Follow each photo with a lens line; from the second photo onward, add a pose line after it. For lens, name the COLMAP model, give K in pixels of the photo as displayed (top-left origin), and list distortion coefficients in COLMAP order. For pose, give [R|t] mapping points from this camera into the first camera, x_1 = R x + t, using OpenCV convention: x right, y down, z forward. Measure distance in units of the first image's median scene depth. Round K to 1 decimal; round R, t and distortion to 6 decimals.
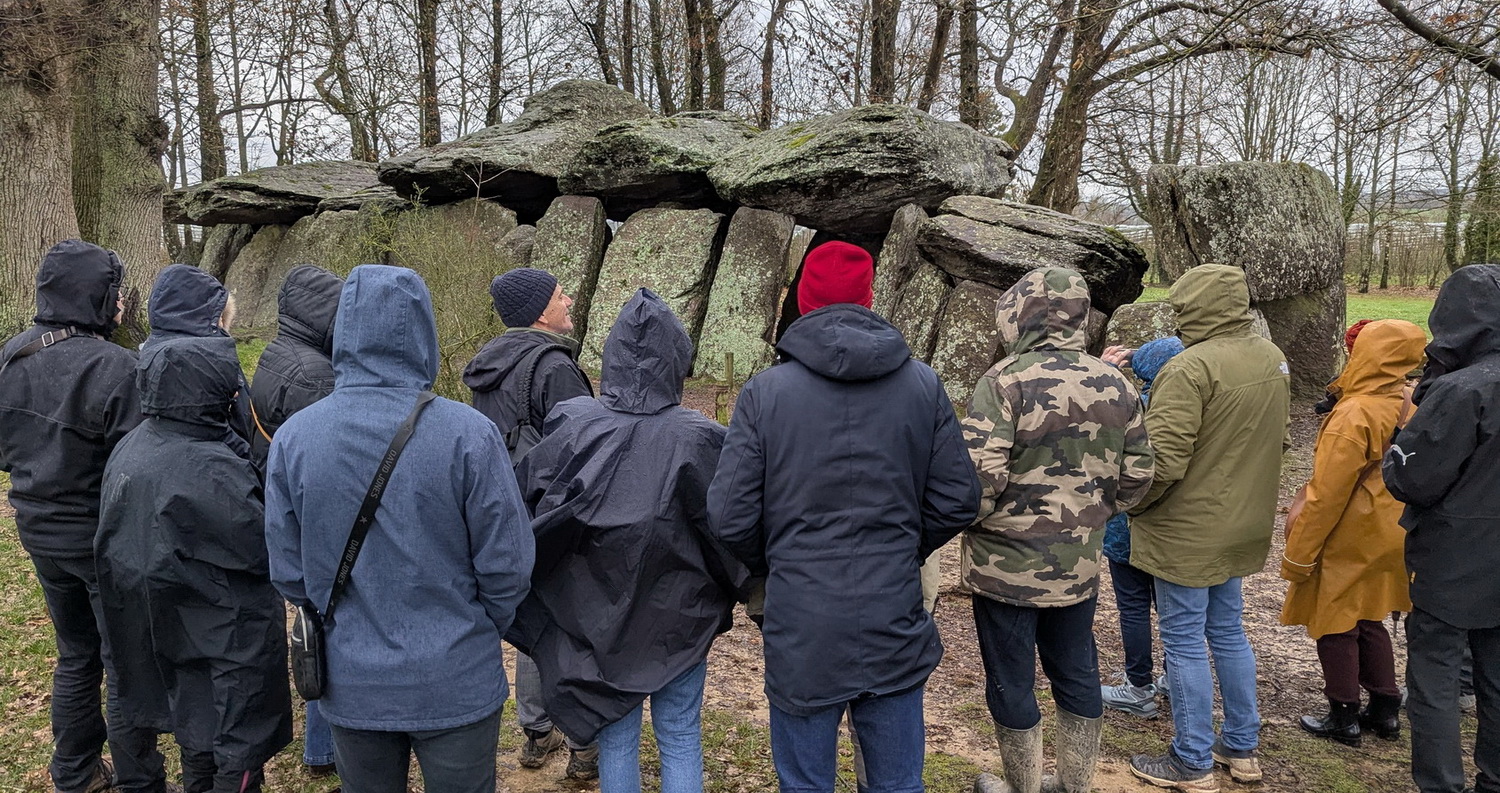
lens RADIAL K [[1129.6, 0, 707.0], [0, 1129.6, 433.9], [0, 0, 1]] dist [0.051690, -0.020433]
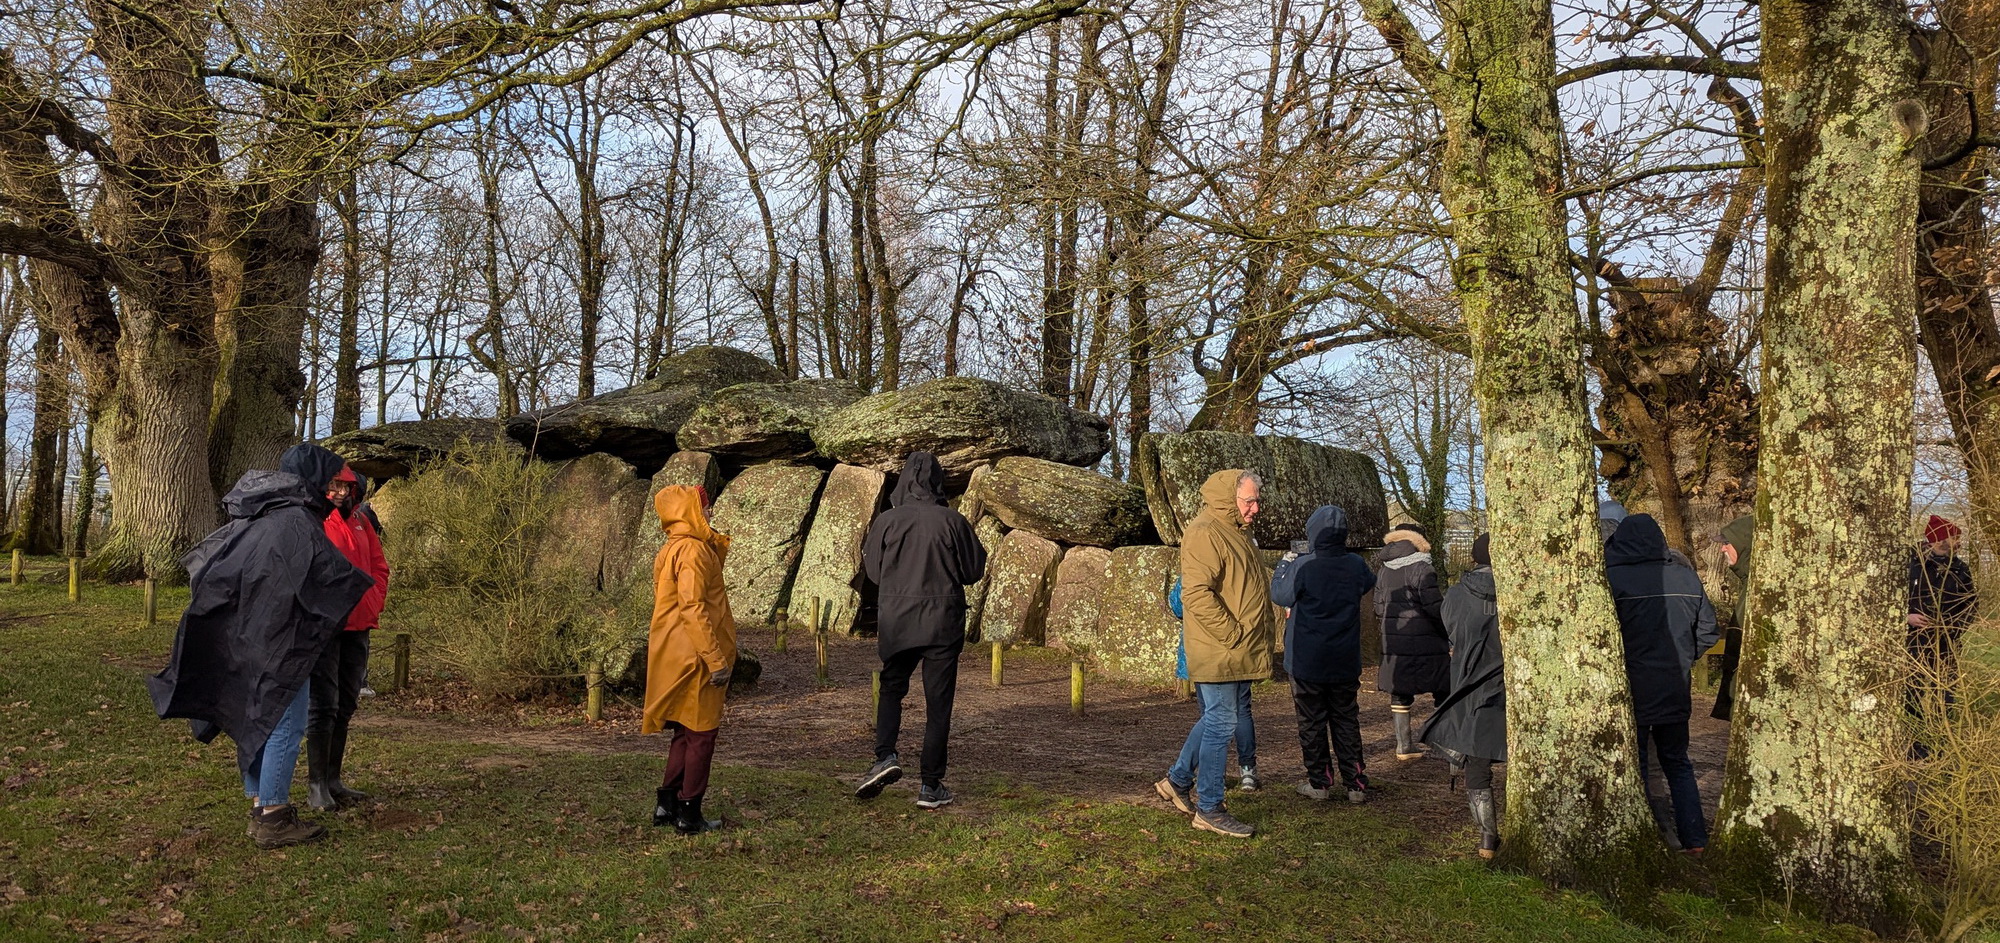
lens RADIAL K [[1418.1, 0, 969.4], [0, 1418.1, 467.7], [0, 0, 1]] dist [0.068777, -0.001419]
pose [[0.999517, 0.029407, 0.010038, 0.134823], [-0.026537, 0.975897, -0.216614, 0.086415], [-0.016166, 0.216243, 0.976206, -0.298059]]
